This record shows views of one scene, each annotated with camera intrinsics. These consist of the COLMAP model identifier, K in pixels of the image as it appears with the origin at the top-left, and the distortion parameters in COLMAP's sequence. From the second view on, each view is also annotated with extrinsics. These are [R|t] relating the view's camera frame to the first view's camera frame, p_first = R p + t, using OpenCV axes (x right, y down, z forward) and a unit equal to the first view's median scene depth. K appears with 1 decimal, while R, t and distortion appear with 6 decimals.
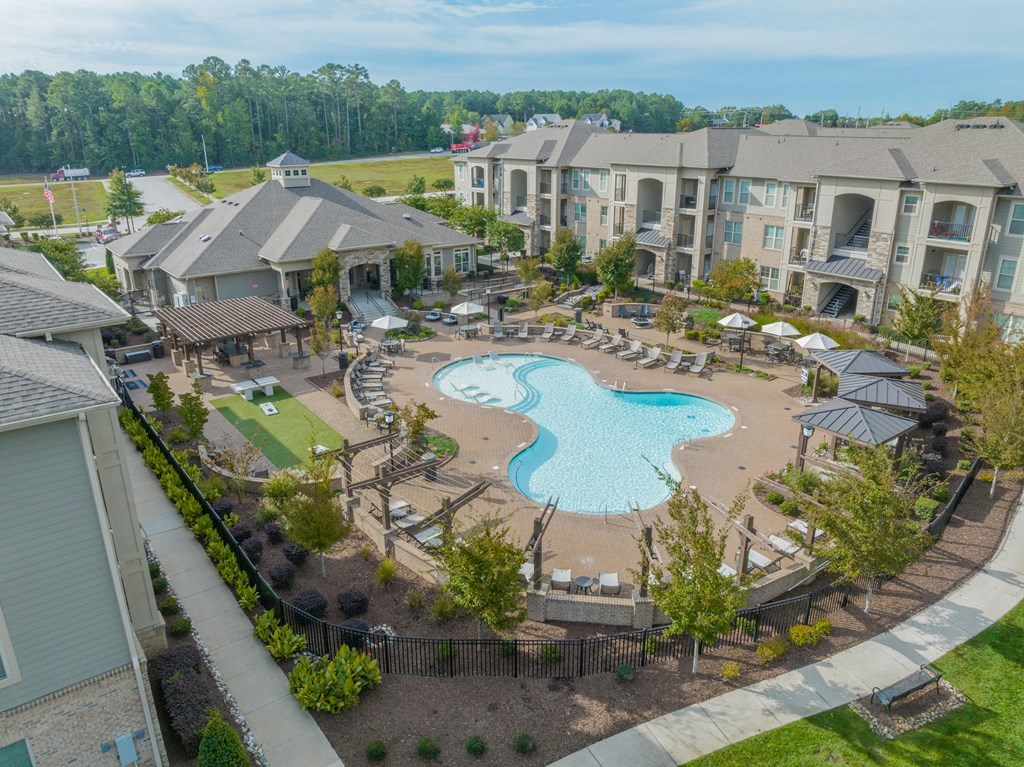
lens RADIAL K [[718.5, 0, 512.0], [0, 718.5, 383.5], [0, 0, 1]] dist [-0.039507, -0.000848]
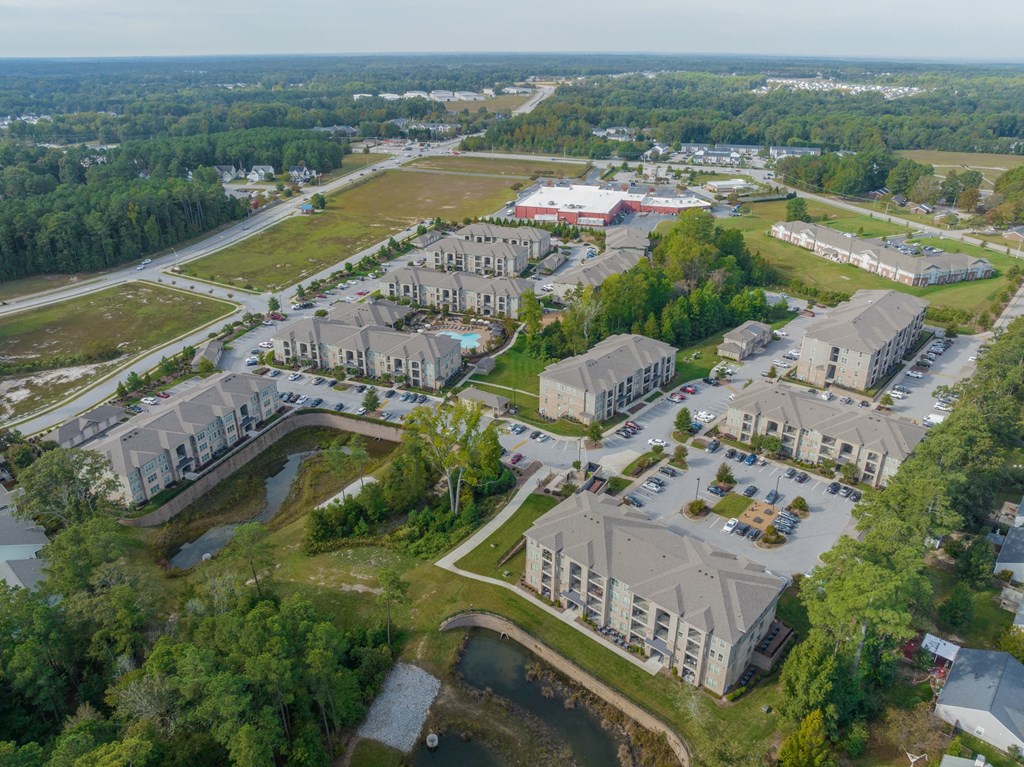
lens RADIAL K [[718.5, 0, 512.0], [0, 718.5, 383.5], [0, 0, 1]] dist [-0.039507, -0.000848]
pose [[0.852670, -0.222225, 0.472832, -2.352426], [0.171865, 0.973967, 0.147823, -0.396707], [-0.493373, -0.044780, 0.868665, -4.375408]]
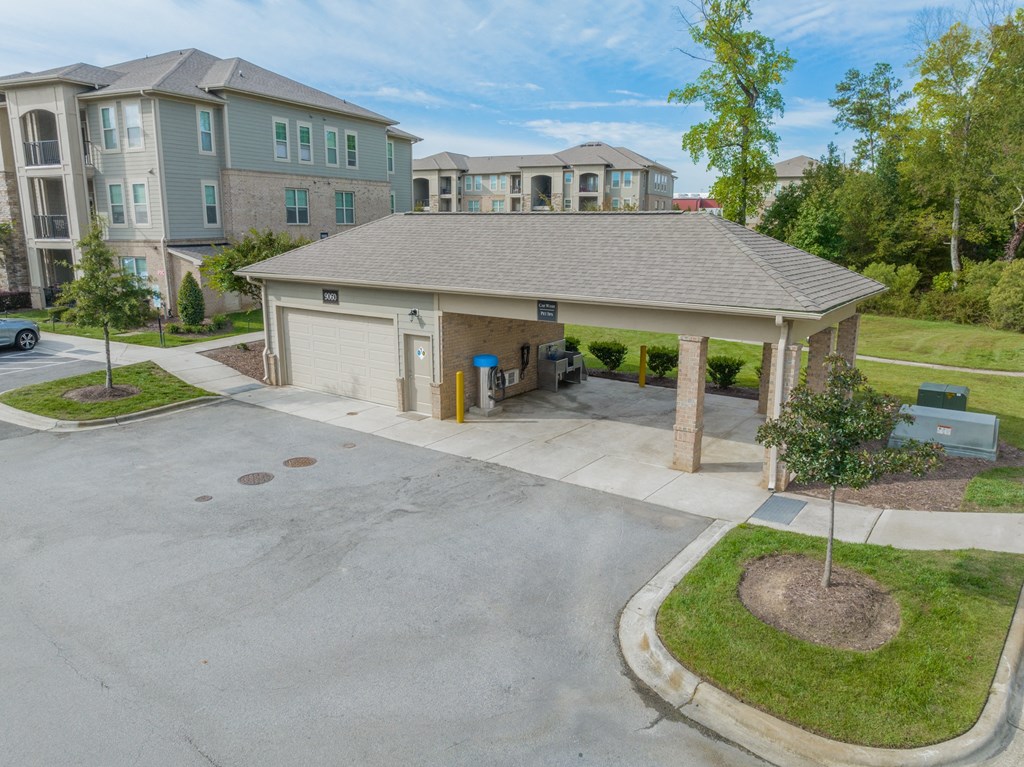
lens RADIAL K [[718.5, 0, 512.0], [0, 718.5, 383.5], [0, 0, 1]] dist [-0.039507, -0.000848]
pose [[0.883051, -0.095020, 0.459556, -0.530812], [0.150041, 0.985050, -0.084635, 0.439530], [-0.444644, 0.143690, 0.884107, -0.598277]]
